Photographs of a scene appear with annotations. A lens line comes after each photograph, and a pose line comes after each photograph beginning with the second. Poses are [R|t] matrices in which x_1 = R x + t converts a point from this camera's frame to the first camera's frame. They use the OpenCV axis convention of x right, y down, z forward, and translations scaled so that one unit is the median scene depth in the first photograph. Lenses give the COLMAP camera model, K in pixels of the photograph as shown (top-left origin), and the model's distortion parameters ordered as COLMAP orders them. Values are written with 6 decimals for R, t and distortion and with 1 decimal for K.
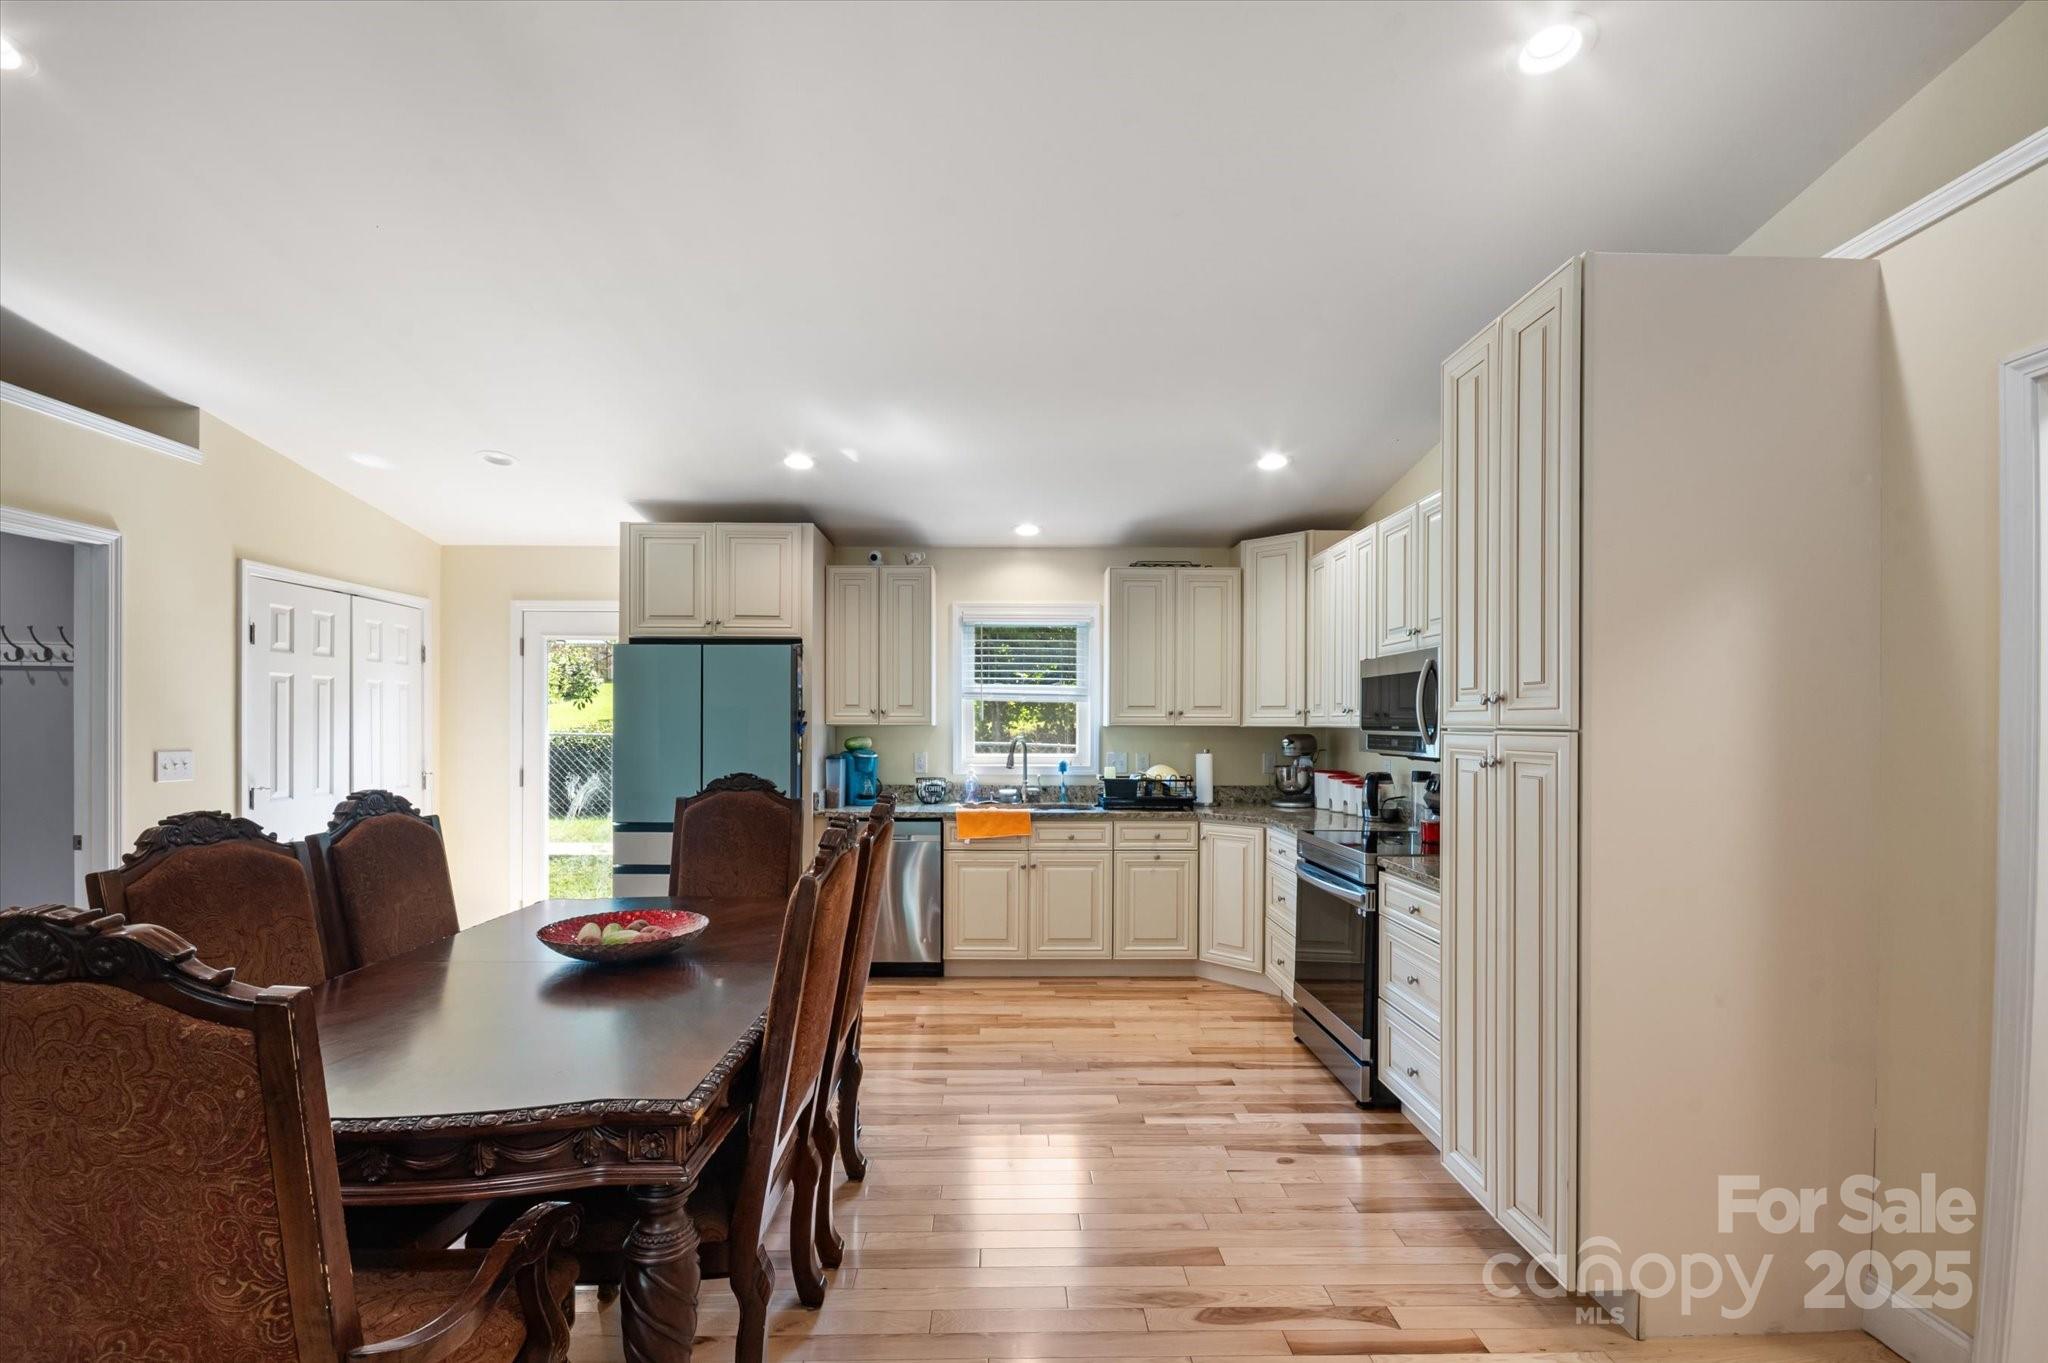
lens RADIAL K [[932.1, 0, 1022.0], [0, 932.1, 722.7], [0, 0, 1]] dist [0.000292, 0.000121]
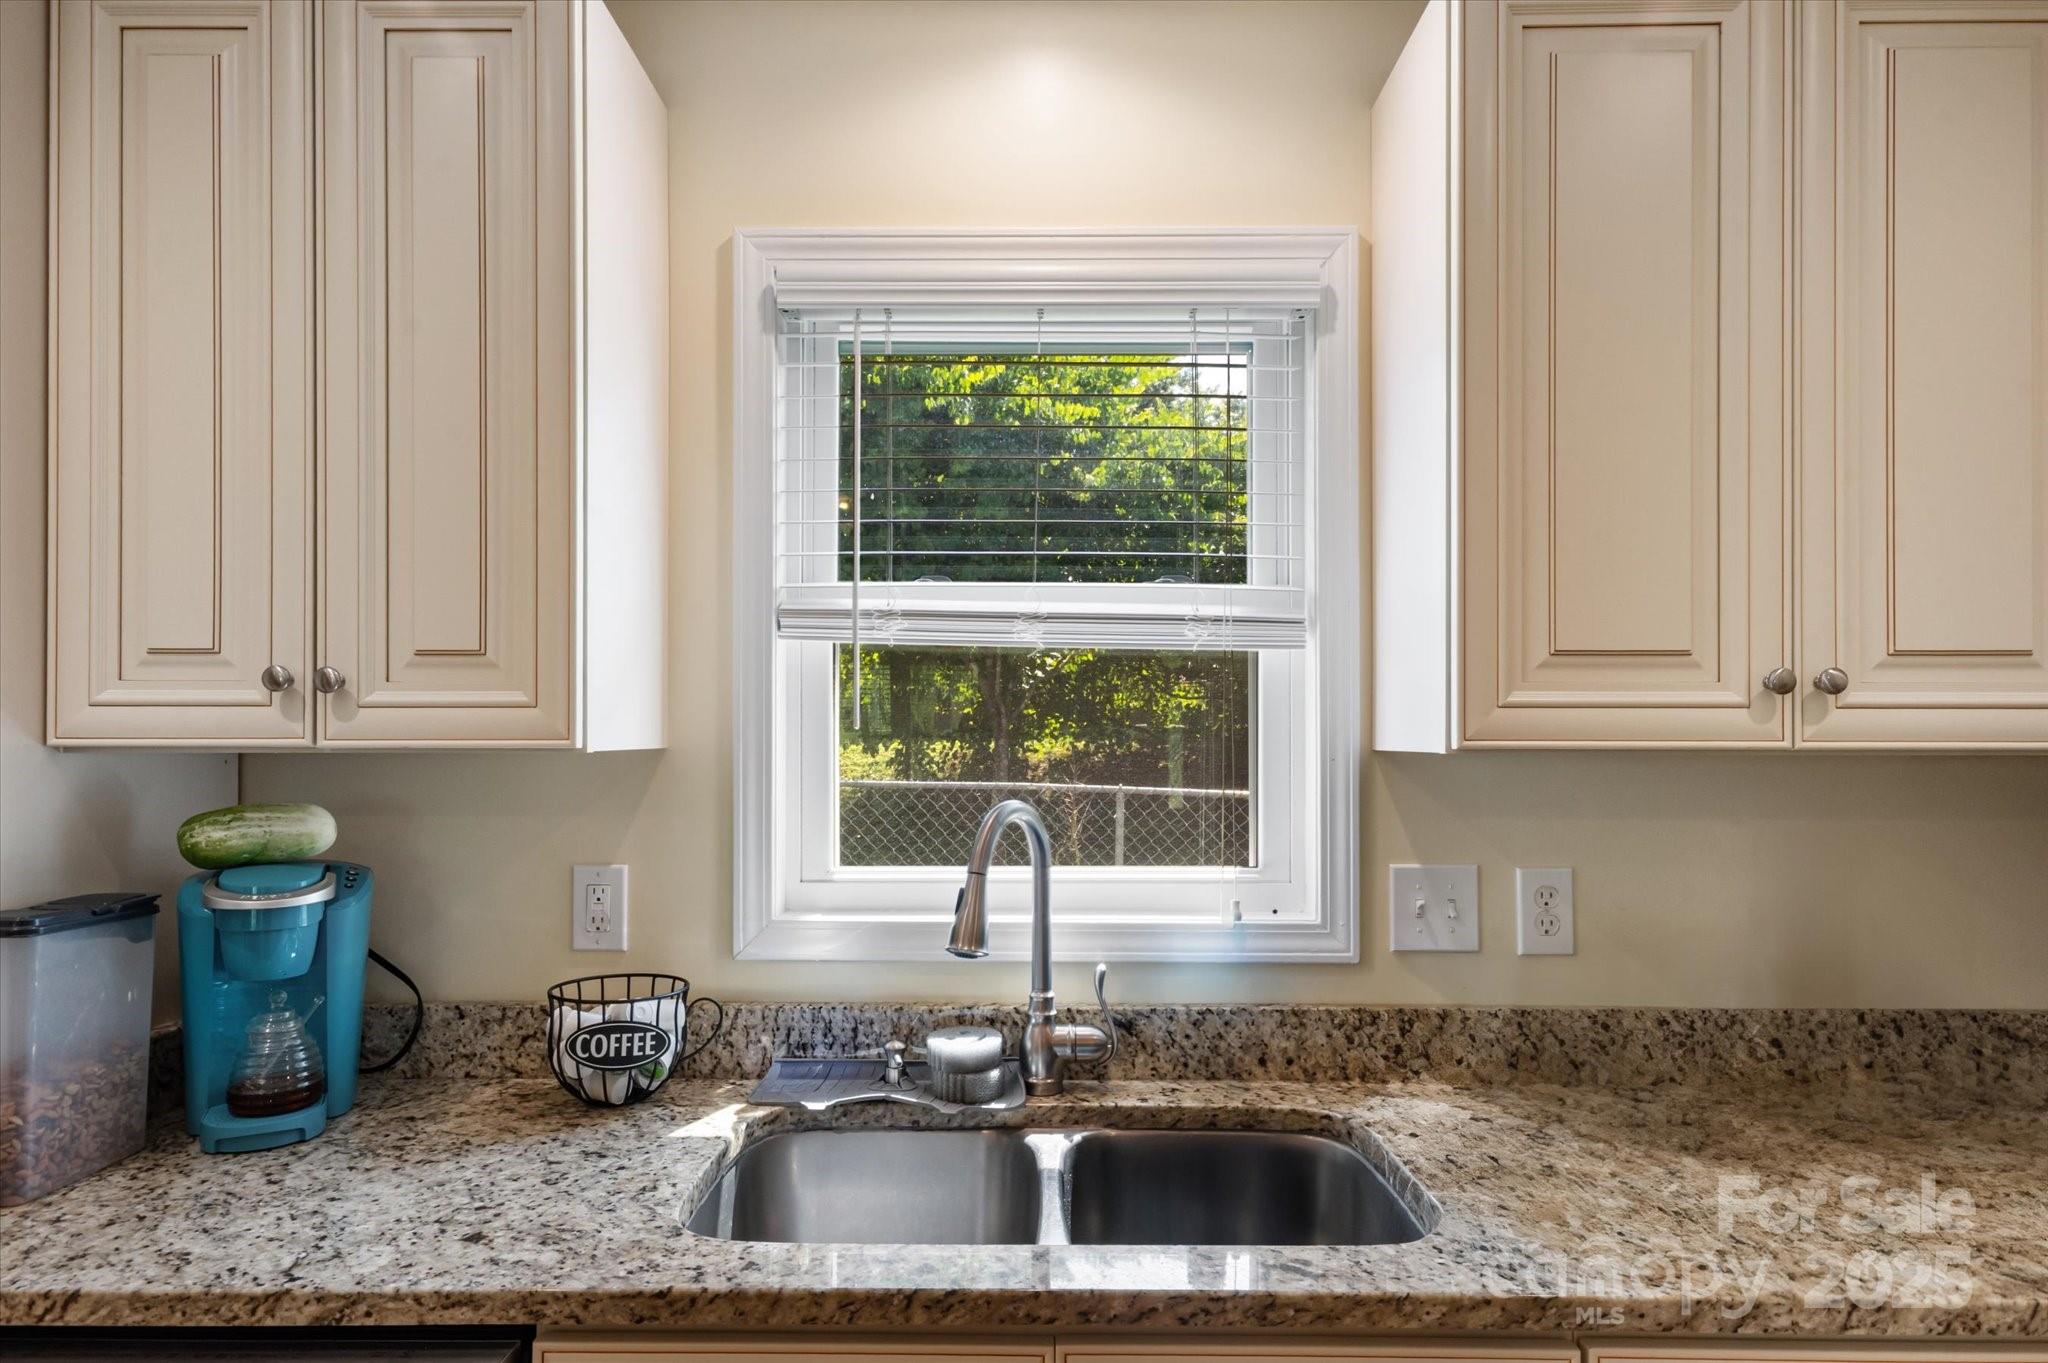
lens RADIAL K [[972.3, 0, 1027.7], [0, 972.3, 697.3], [0, 0, 1]] dist [-0.000964, -0.000223]
pose [[0.999692, -0.003594, -0.024554, 0.006029], [0.002419, 0.998859, -0.047700, 0.001626], [0.024697, 0.047626, 0.998560, 0.756327]]
